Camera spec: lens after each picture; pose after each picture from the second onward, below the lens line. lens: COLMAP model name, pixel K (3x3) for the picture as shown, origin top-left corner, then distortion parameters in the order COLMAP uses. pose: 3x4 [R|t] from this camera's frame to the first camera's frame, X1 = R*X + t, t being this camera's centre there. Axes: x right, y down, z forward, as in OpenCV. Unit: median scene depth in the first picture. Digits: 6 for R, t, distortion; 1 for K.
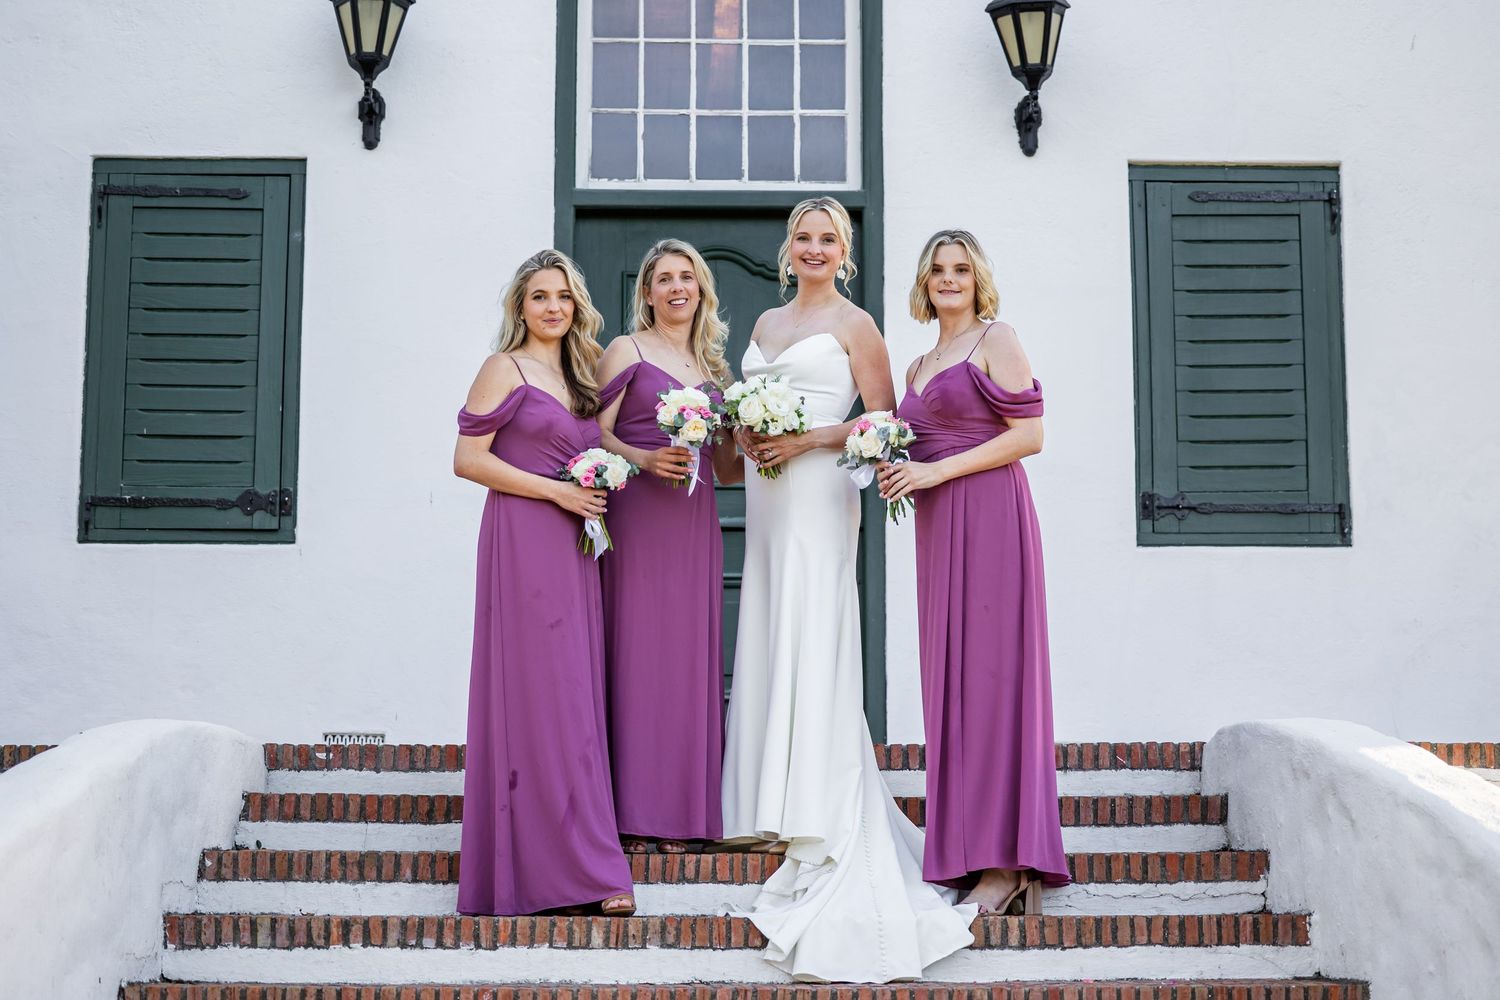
lens RADIAL K [[2724.8, 0, 793.4], [0, 2724.8, 537.2], [0, 0, 1]] dist [-0.183856, 0.043571]
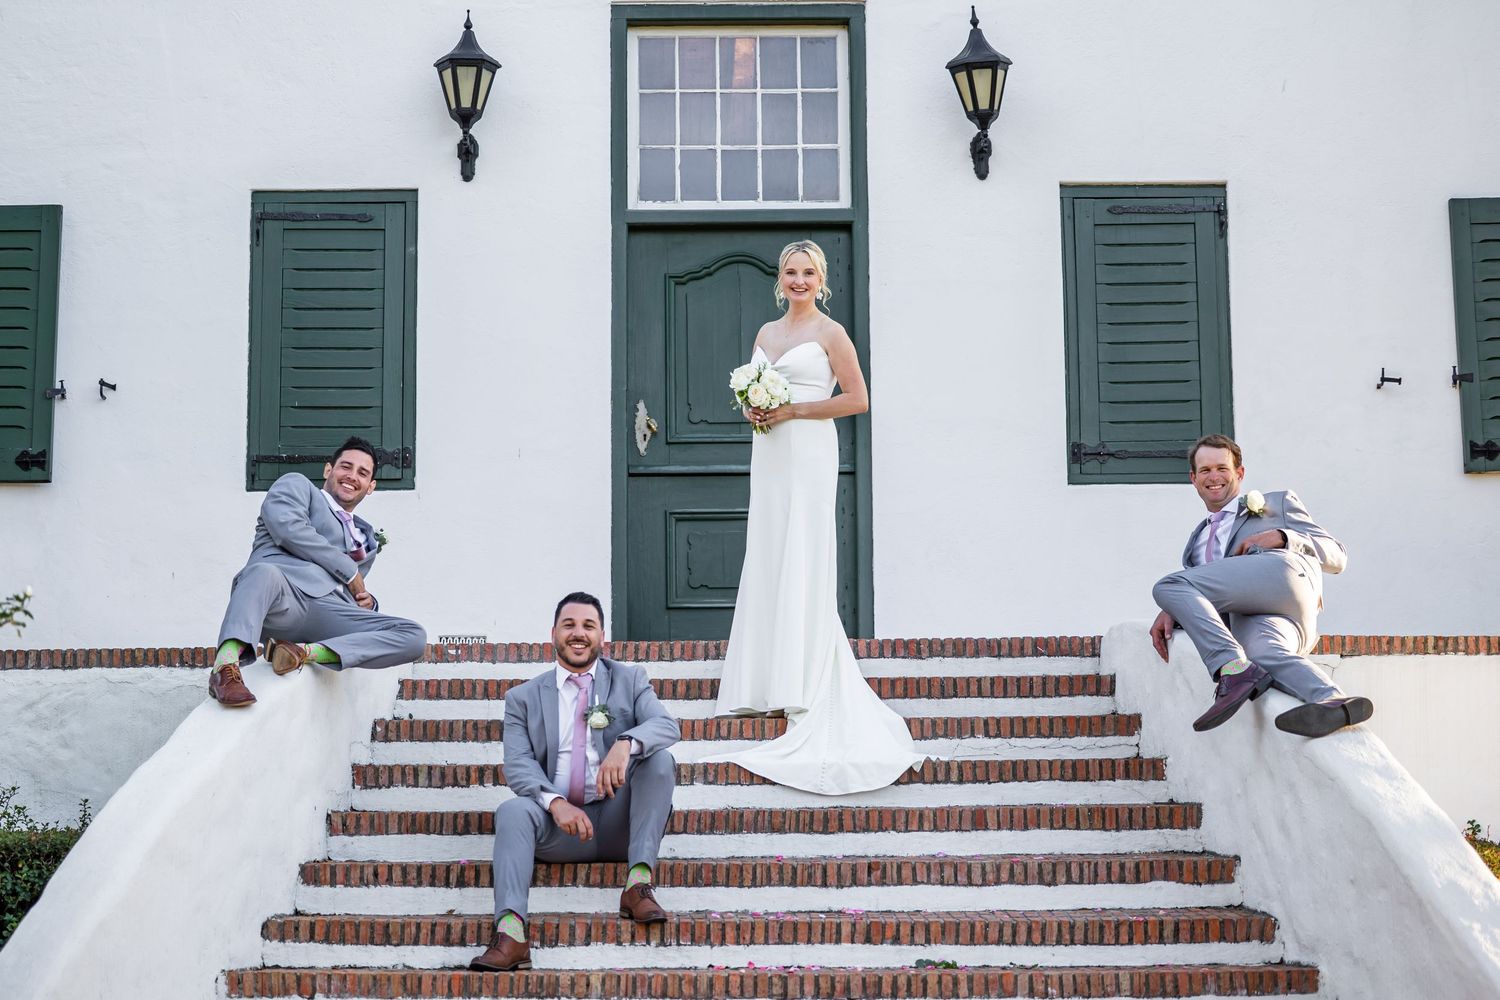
lens RADIAL K [[3521.9, 0, 695.4], [0, 3521.9, 498.3], [0, 0, 1]] dist [-0.269432, 0.355284]
pose [[0.999018, -0.010225, -0.043102, 0.022051], [0.011638, 0.999399, 0.032664, -0.046790], [0.042743, -0.033134, 0.998537, -0.670284]]
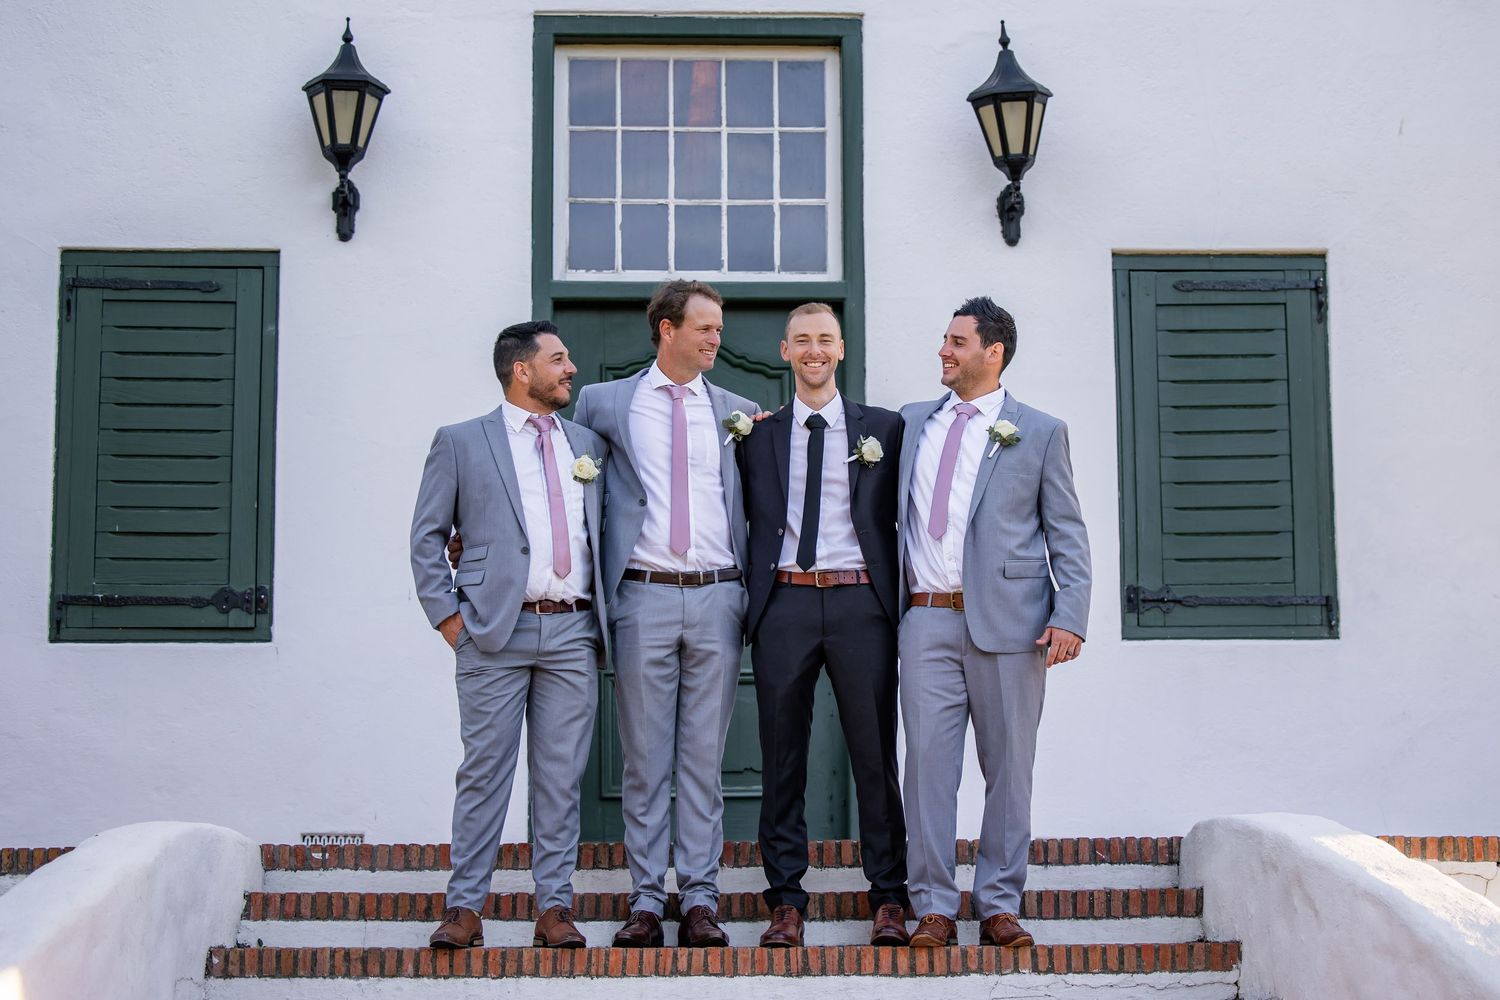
lens RADIAL K [[3610.6, 0, 811.0], [0, 3610.6, 502.3], [0, 0, 1]] dist [-0.141906, 0.333193]
pose [[0.999800, -0.004713, 0.019459, -0.012570], [0.005083, 0.999807, -0.018994, -0.022656], [-0.019365, 0.019089, 0.999630, -0.317540]]
